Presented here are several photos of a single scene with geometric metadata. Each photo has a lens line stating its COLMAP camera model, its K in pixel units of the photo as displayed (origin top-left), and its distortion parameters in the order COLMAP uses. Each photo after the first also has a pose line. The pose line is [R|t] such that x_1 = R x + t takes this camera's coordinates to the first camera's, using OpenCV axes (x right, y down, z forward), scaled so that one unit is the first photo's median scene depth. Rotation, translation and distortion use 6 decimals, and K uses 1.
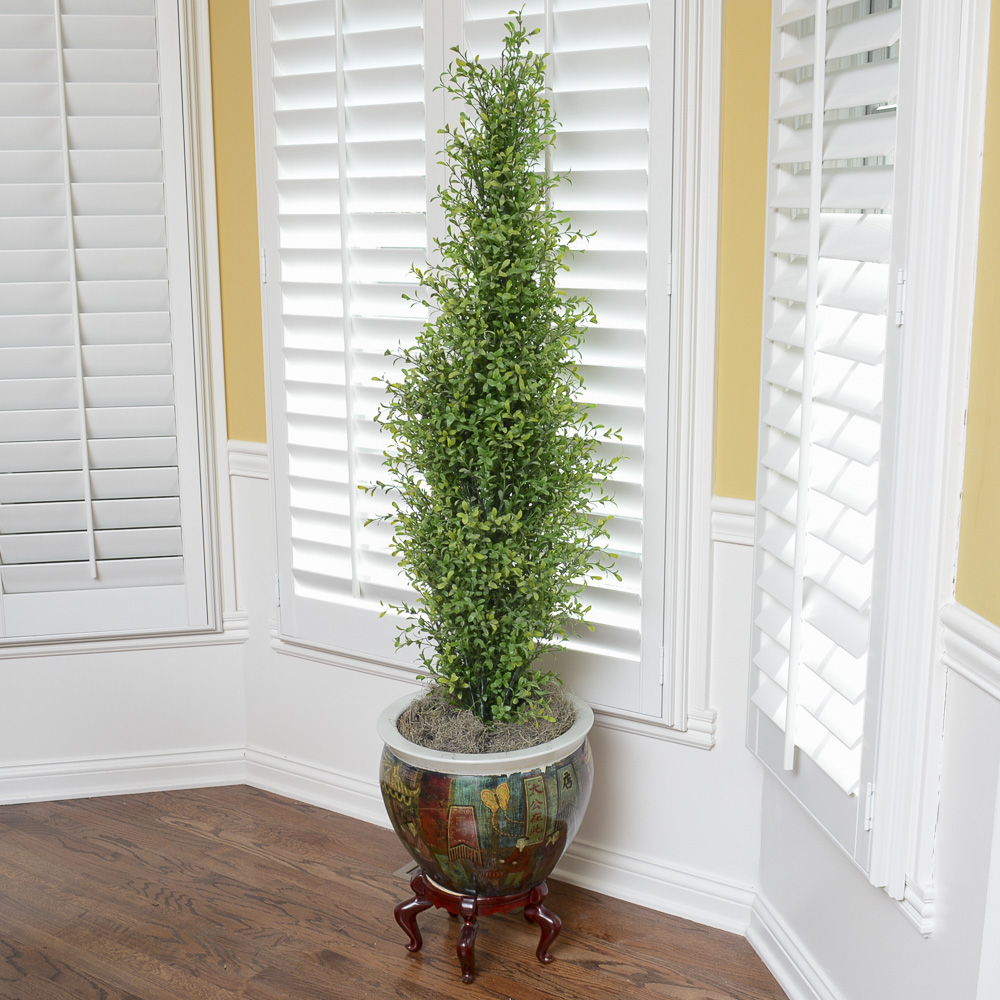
lens RADIAL K [[1406.1, 0, 509.5], [0, 1406.1, 501.6], [0, 0, 1]] dist [-0.086092, 0.000000]
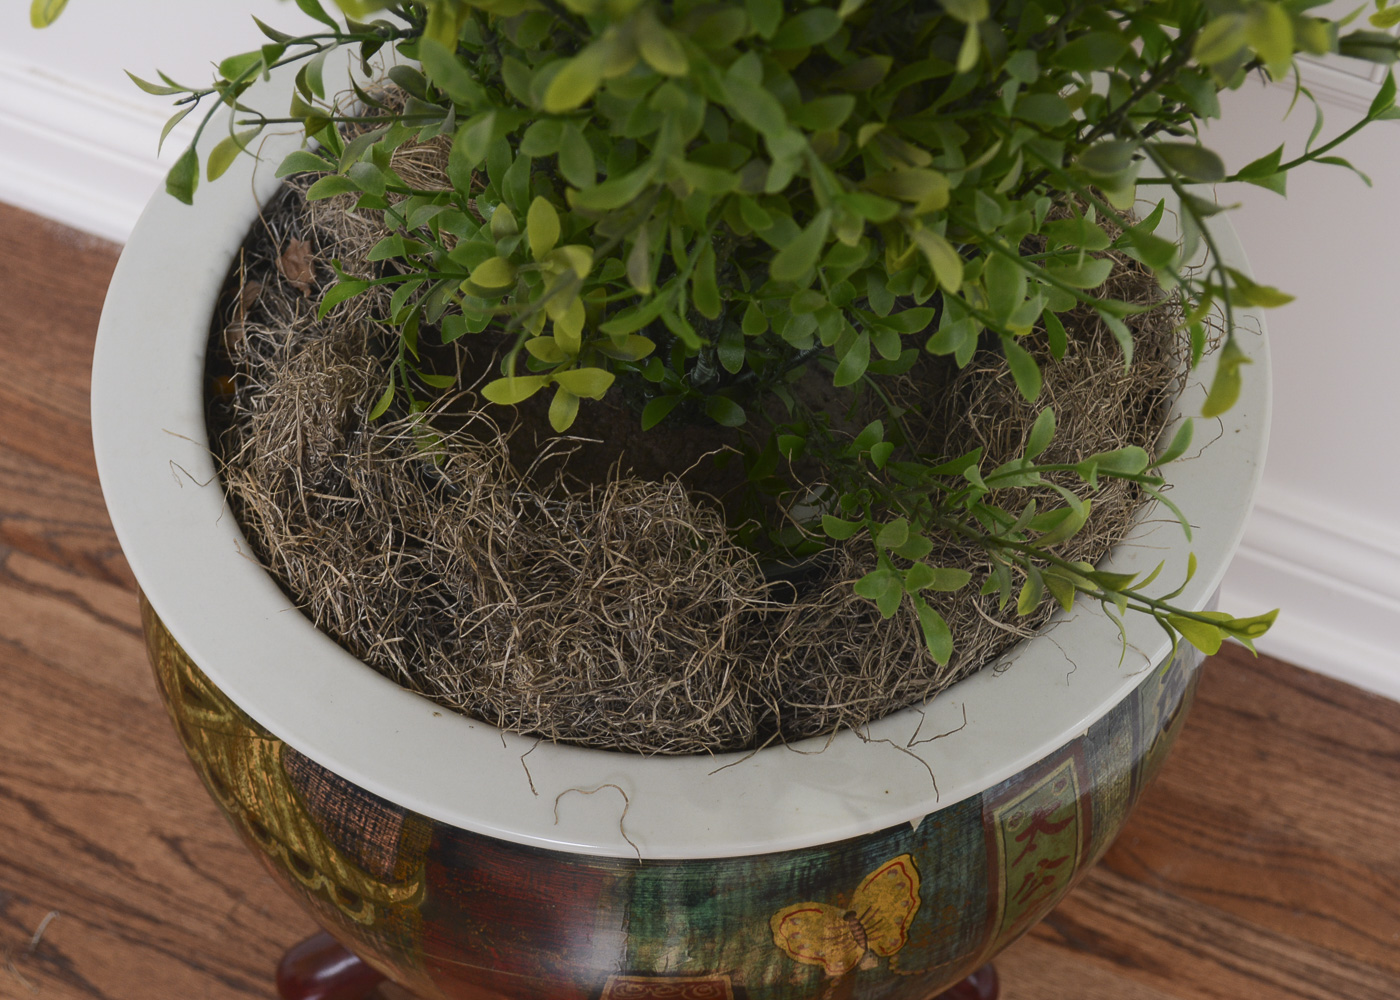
lens RADIAL K [[2664.1, 0, 696.2], [0, 2664.1, 500.6], [0, 0, 1]] dist [0.003023, 0.000000]
pose [[0.982147, -0.125485, 0.140148, -0.067373], [0.003201, 0.756046, 0.654511, -0.058436], [-0.188090, -0.642377, 0.742950, 0.721311]]
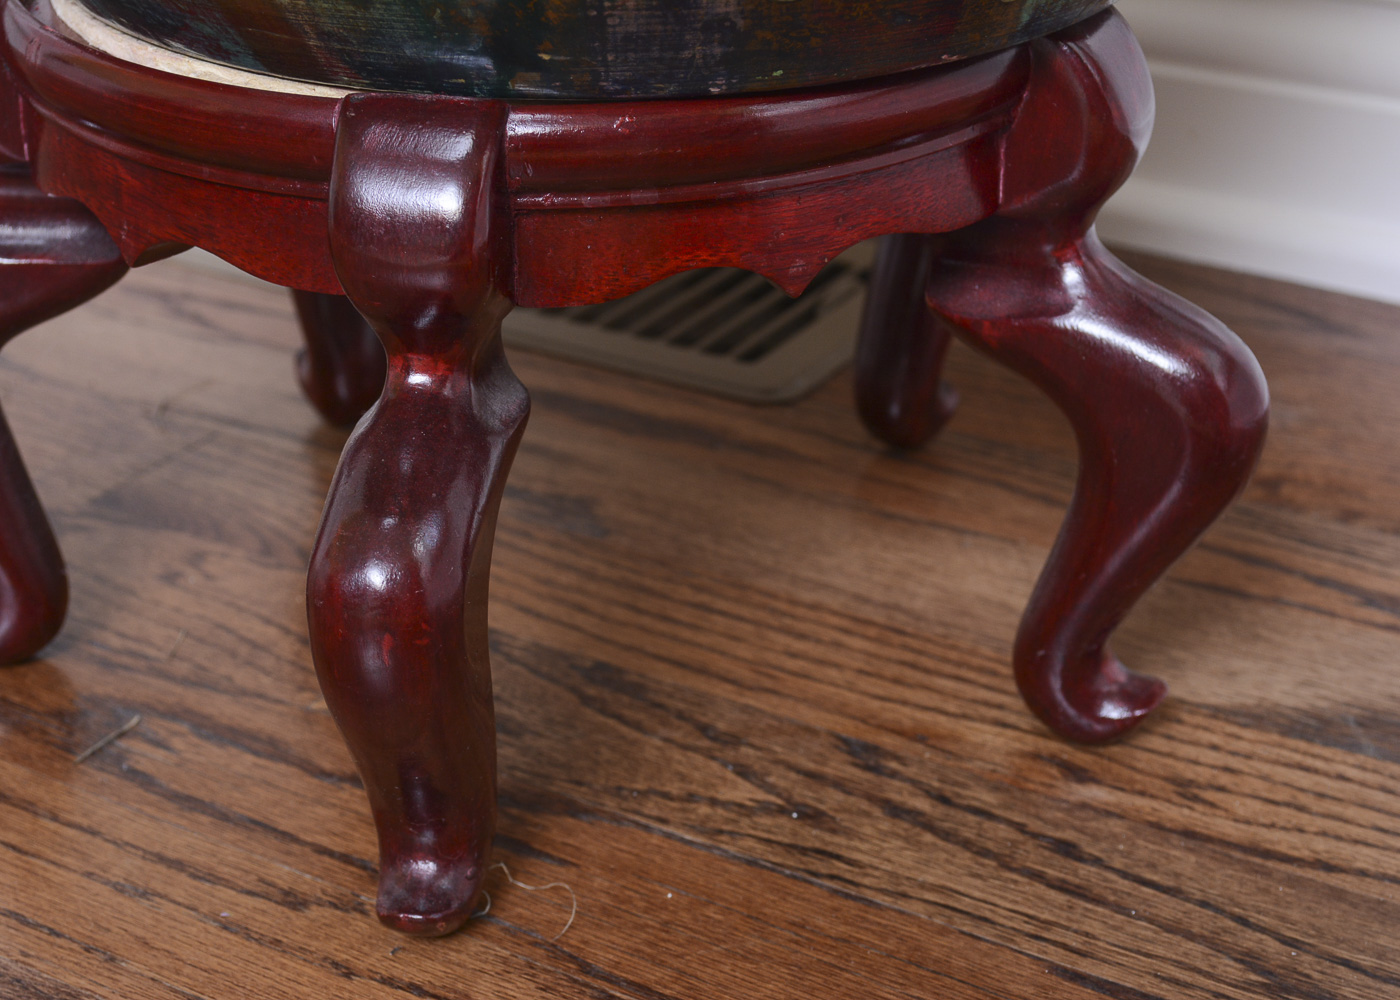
lens RADIAL K [[2701.9, 0, 696.5], [0, 2701.9, 500.3], [0, 0, 1]] dist [-0.019369, 0.000000]
pose [[0.999002, -0.010443, 0.043421, -0.017992], [-0.000127, 0.971608, 0.236594, 0.259086], [-0.044659, -0.236364, 0.970638, 0.788594]]
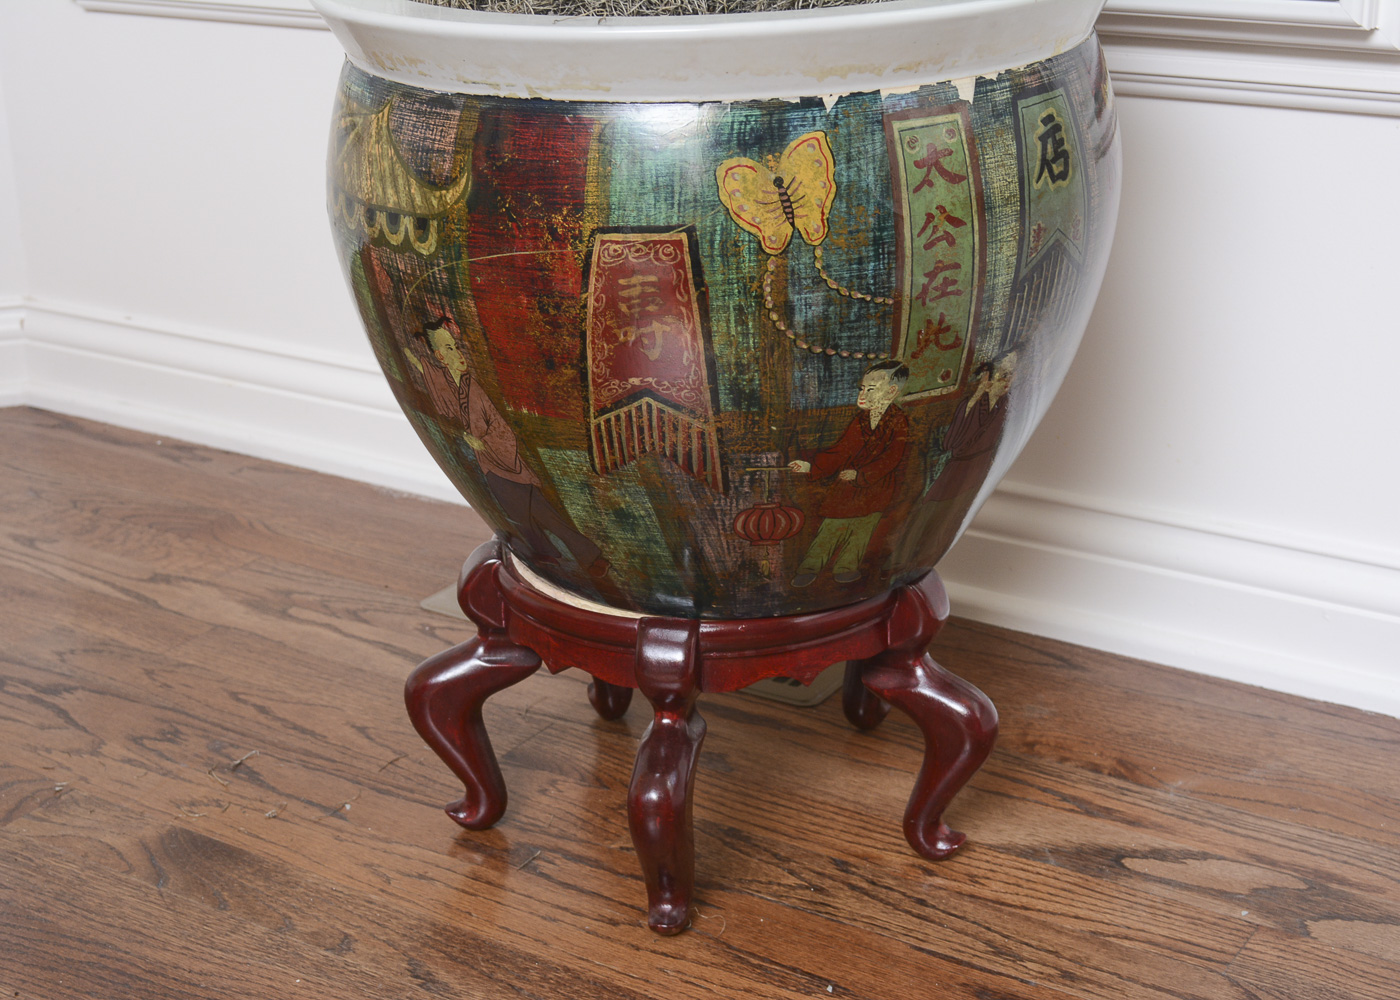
lens RADIAL K [[2177.5, 0, 697.0], [0, 2177.5, 497.4], [0, 0, 1]] dist [-0.023722, 0.000000]
pose [[0.999818, -0.016817, 0.008983, -0.026524], [0.015331, 0.989241, 0.145489, 0.193577], [-0.011333, -0.145325, 0.989319, 0.572856]]
